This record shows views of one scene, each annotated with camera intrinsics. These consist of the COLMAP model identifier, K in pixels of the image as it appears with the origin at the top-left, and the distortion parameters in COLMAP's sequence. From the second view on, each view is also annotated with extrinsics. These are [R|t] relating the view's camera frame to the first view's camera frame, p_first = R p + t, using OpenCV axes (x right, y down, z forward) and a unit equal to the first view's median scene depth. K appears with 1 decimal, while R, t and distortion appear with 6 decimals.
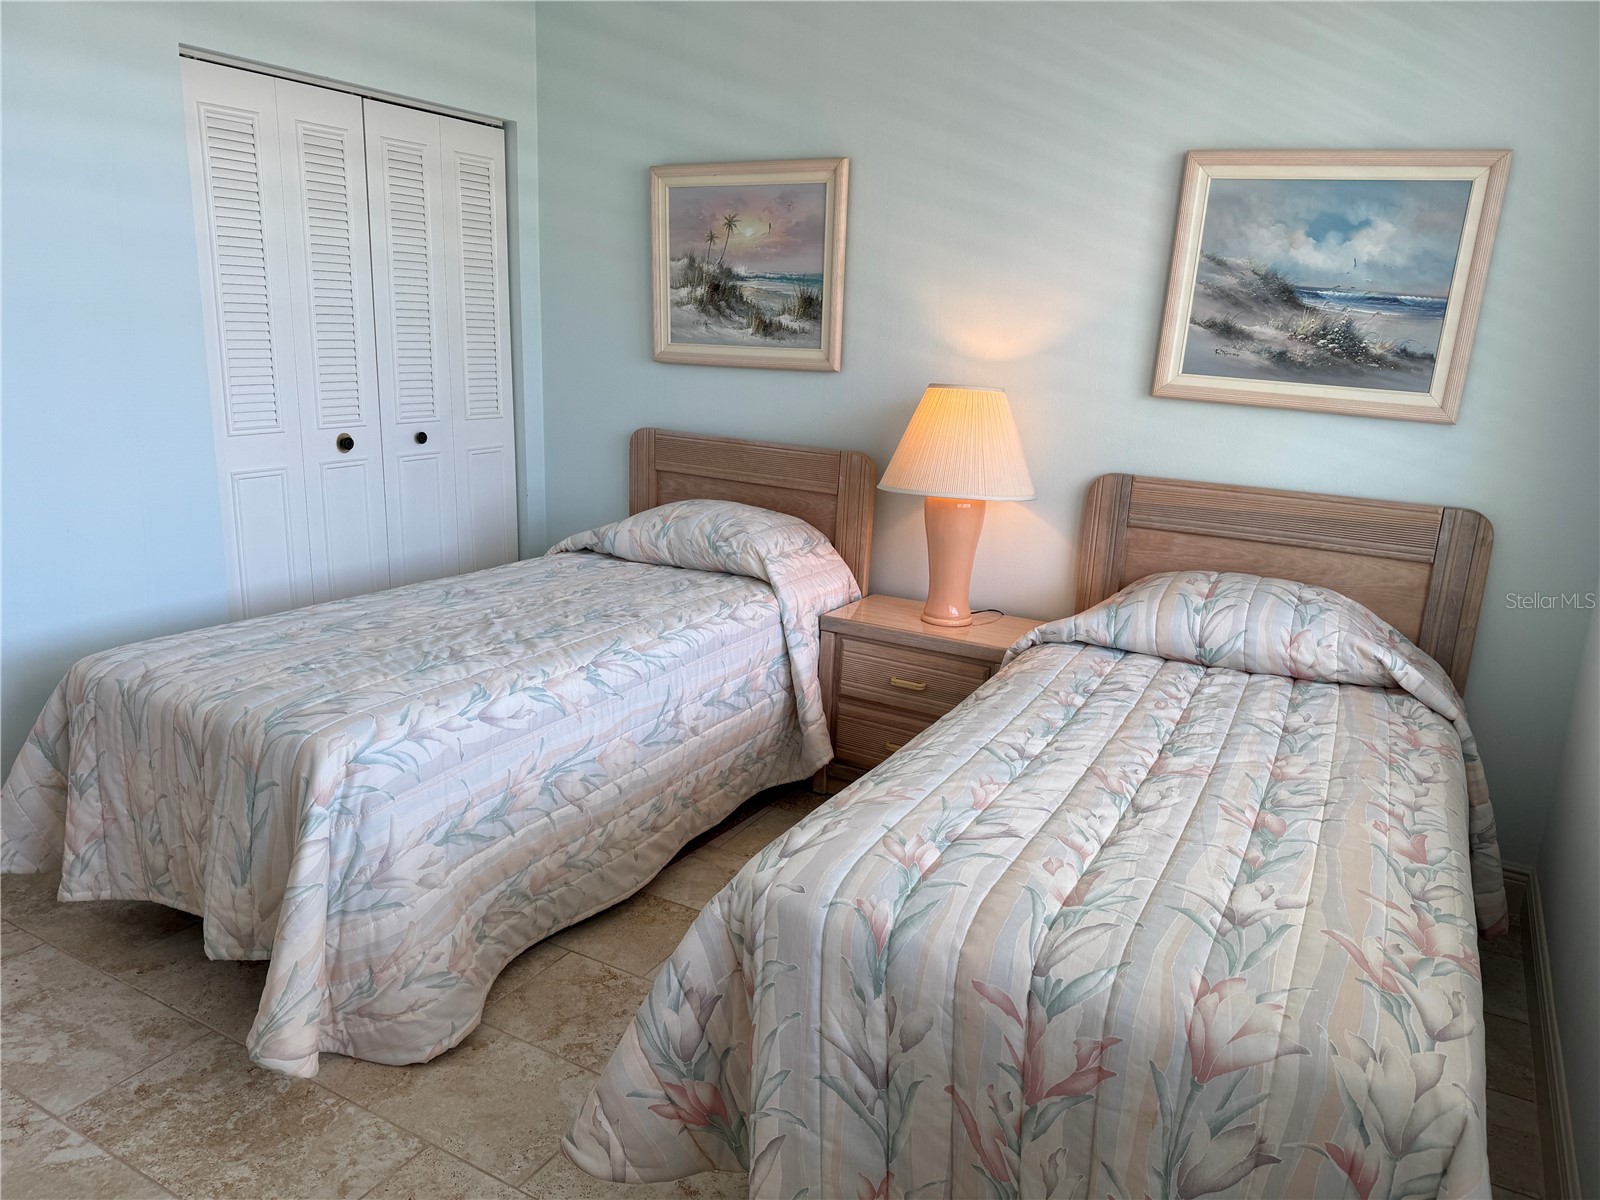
lens RADIAL K [[1112.4, 0, 810.0], [0, 1112.4, 603.4], [0, 0, 1]] dist [0.123634, -0.211343]
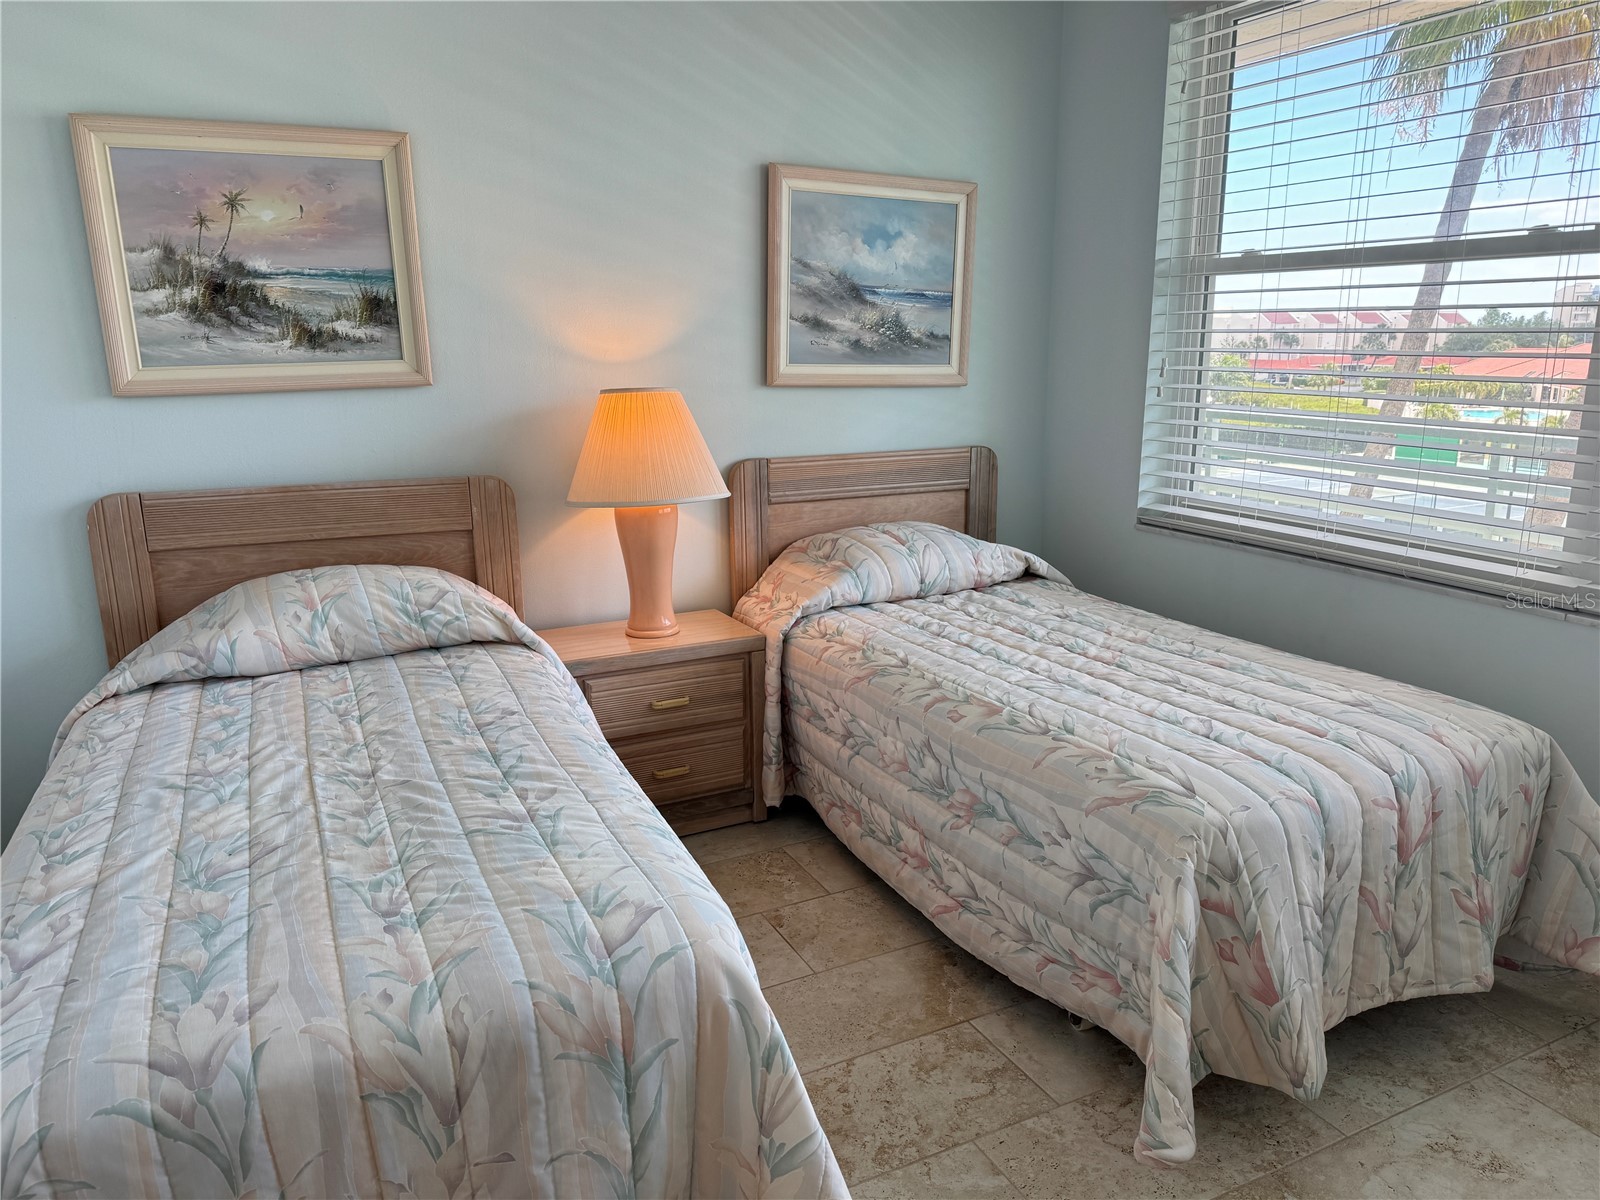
lens RADIAL K [[1112.4, 0, 810.0], [0, 1112.4, 603.4], [0, 0, 1]] dist [0.123634, -0.211343]
pose [[0.556834, -0.237854, 0.795840, -0.645212], [0.229246, 0.964917, 0.127988, -0.115174], [-0.798362, 0.111175, 0.591826, 0.361282]]
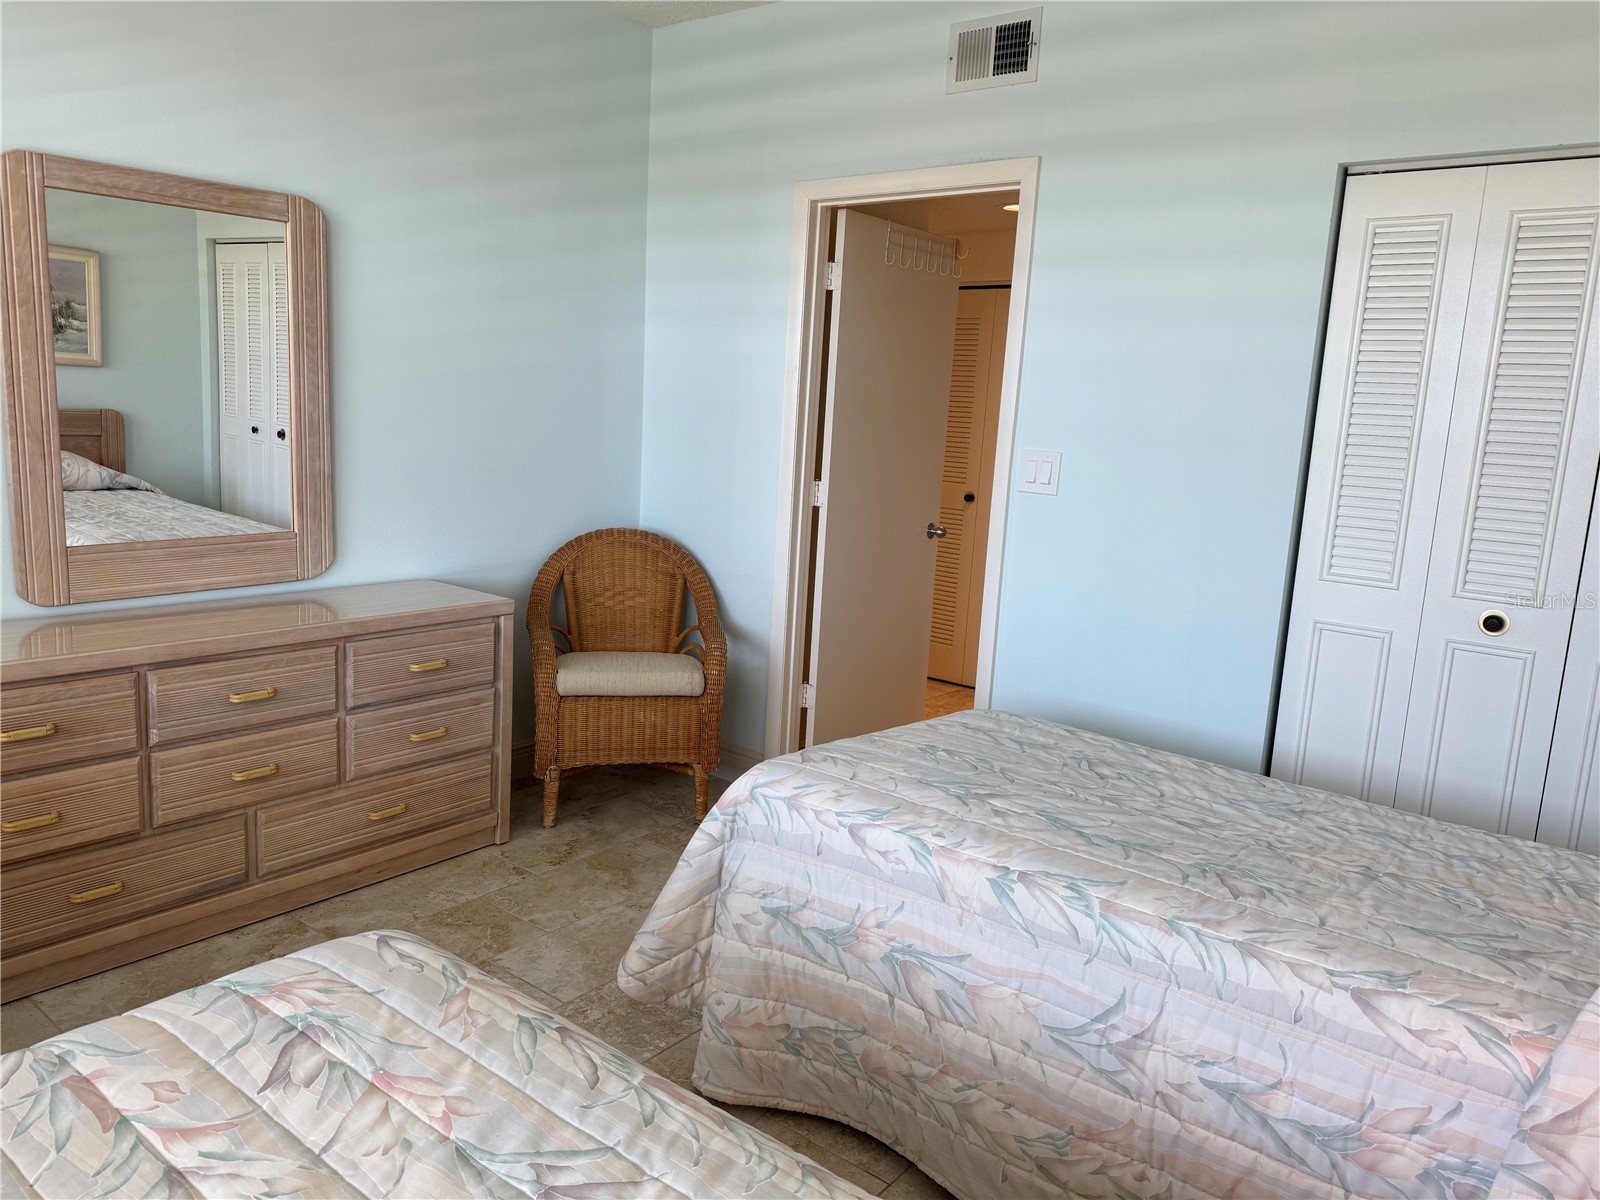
lens RADIAL K [[1111.1, 0, 789.3], [0, 1111.1, 578.7], [0, 0, 1]] dist [0.104936, -0.136800]
pose [[-0.157312, 0.106327, -0.981808, 0.476506], [-0.301661, 0.941495, 0.150295, -0.172737], [0.940348, 0.319816, -0.116034, 0.783730]]
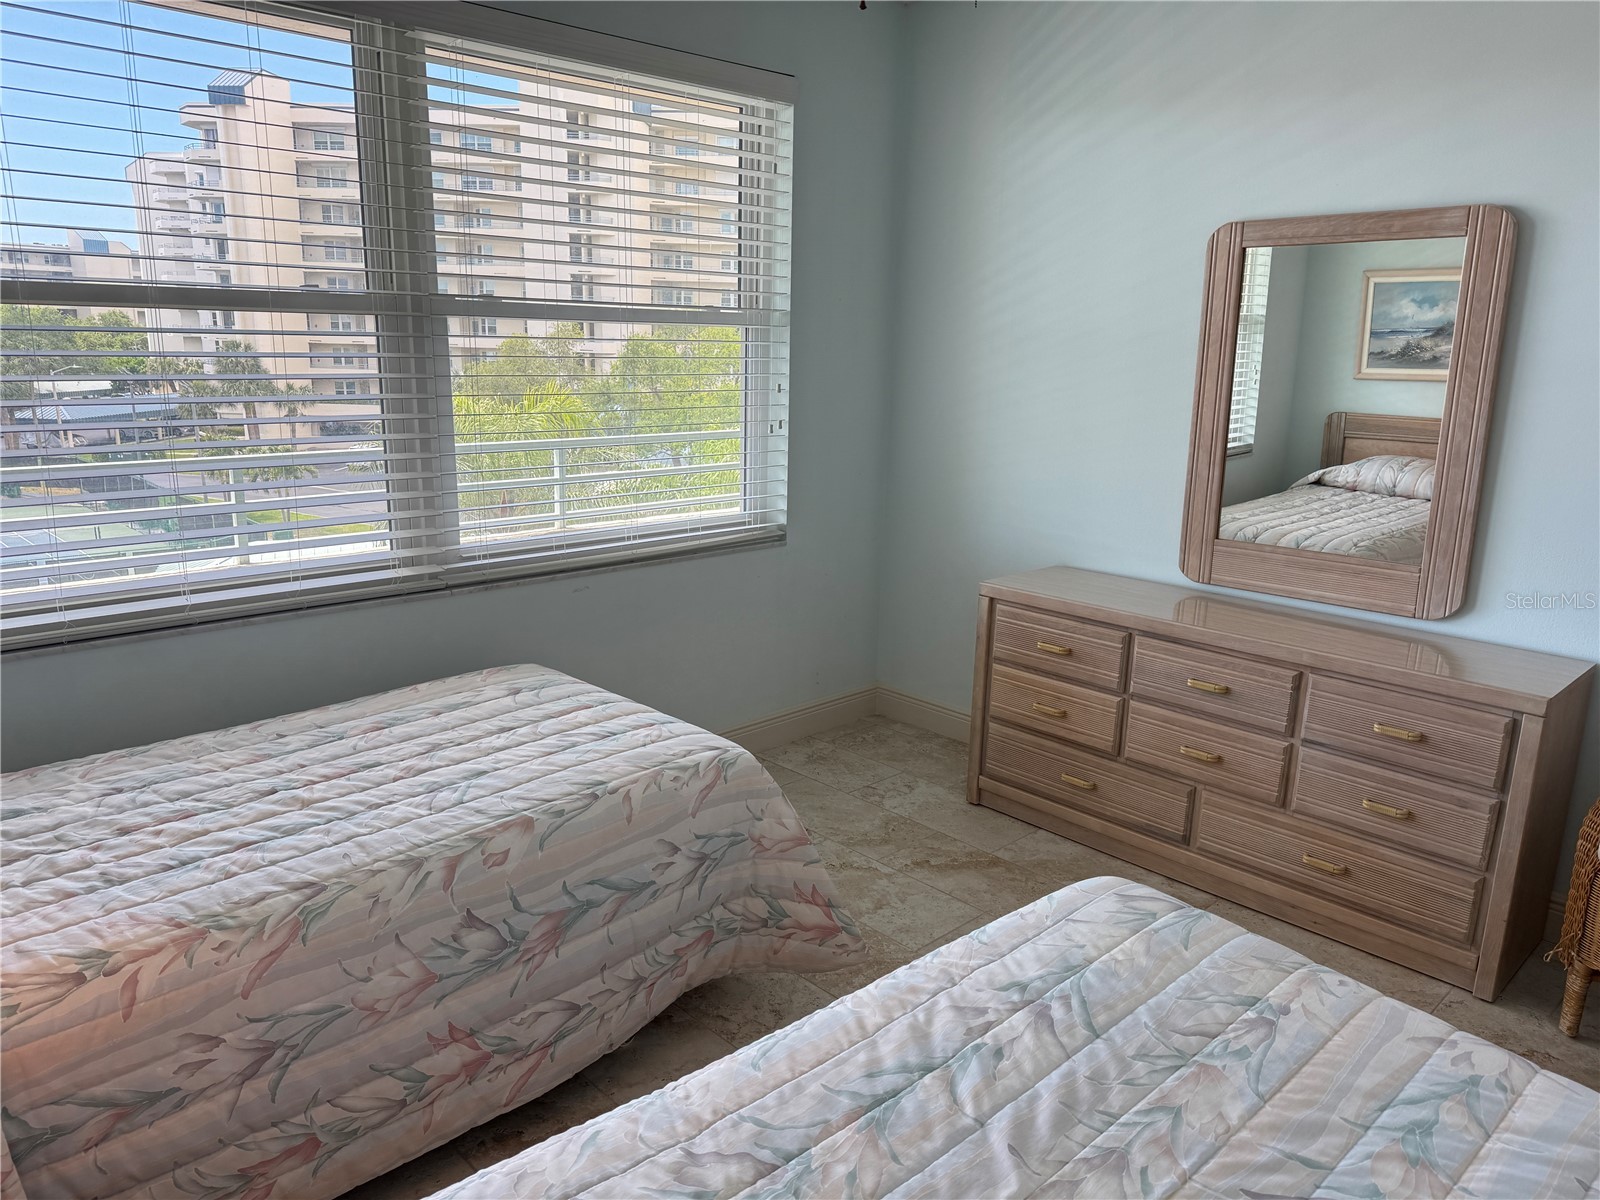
lens RADIAL K [[1124.9, 0, 800.0], [0, 1124.9, 600.0], [0, 0, 1]] dist [0.003976, -0.031981]
pose [[-0.955844, -0.122409, 0.267168, -0.282260], [0.014980, 0.887643, 0.460288, -0.363636], [-0.293493, 0.443966, -0.846614, 1.249550]]
